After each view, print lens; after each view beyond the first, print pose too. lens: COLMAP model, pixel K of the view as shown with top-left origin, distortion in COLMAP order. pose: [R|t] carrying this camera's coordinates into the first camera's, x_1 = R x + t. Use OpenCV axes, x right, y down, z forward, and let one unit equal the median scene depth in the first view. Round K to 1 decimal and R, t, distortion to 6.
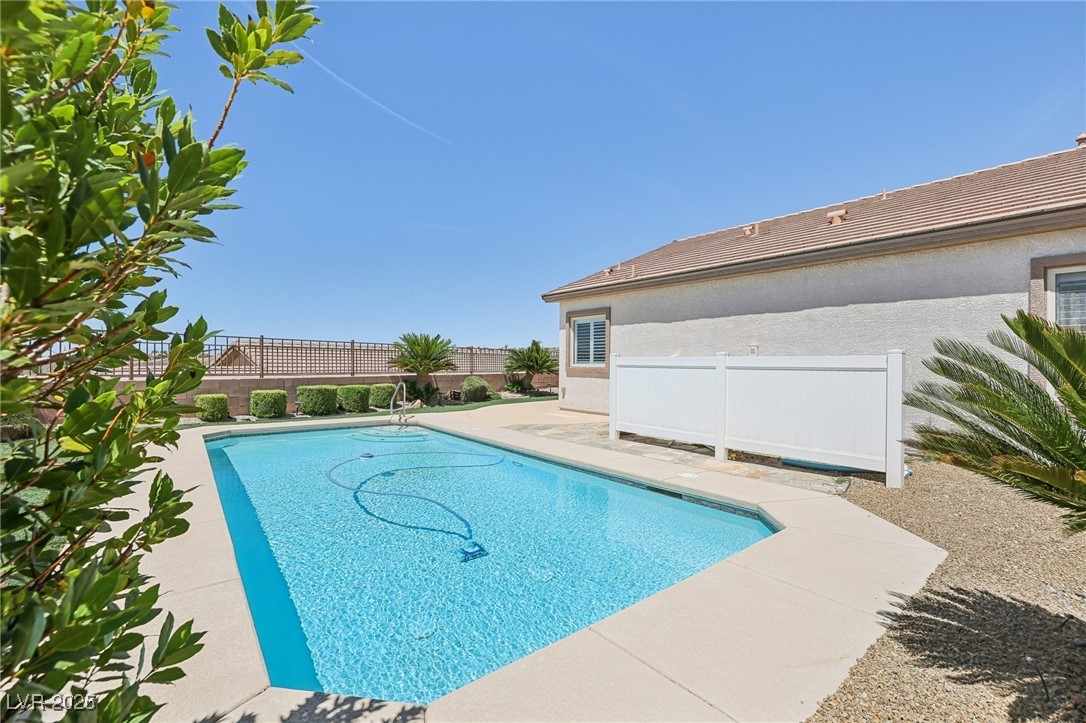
lens RADIAL K [[457.3, 0, 538.2], [0, 457.3, 361.4], [0, 0, 1]] dist [-0.017705, 0.000758]
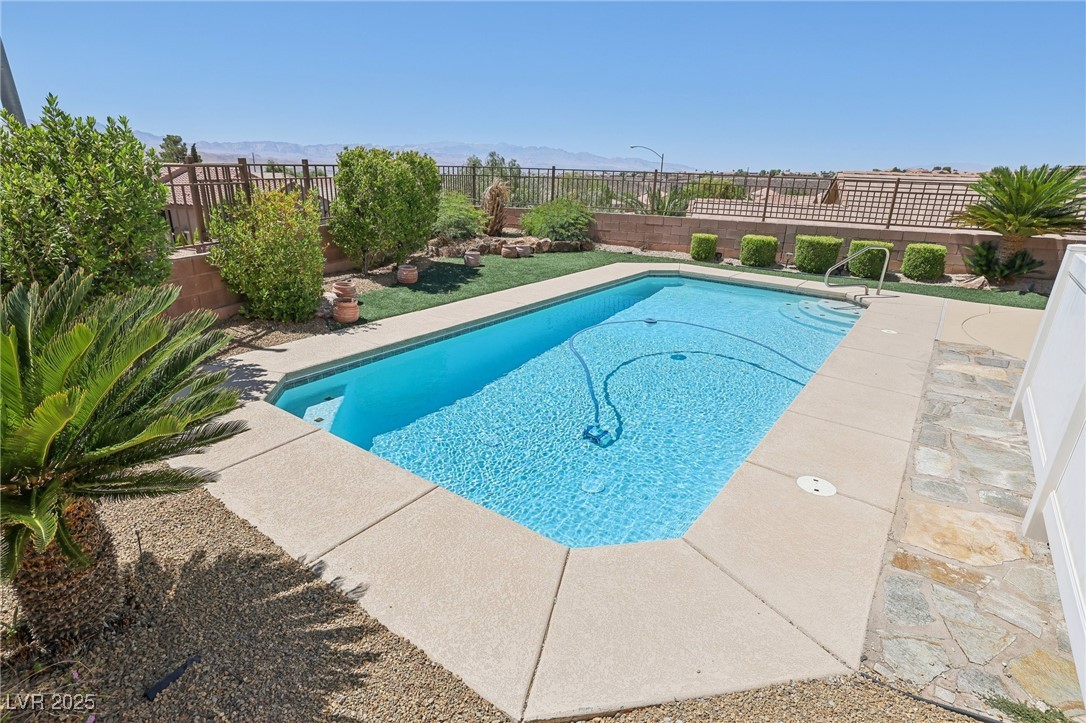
lens RADIAL K [[556.9, 0, 542.1], [0, 556.9, 364.9], [0, 0, 1]] dist [-0.021867, 0.000093]
pose [[0.262823, 0.323492, -0.908998, 0.403794], [-0.017890, 0.943591, 0.330631, -0.054035], [0.964678, -0.070636, 0.253785, 0.261413]]
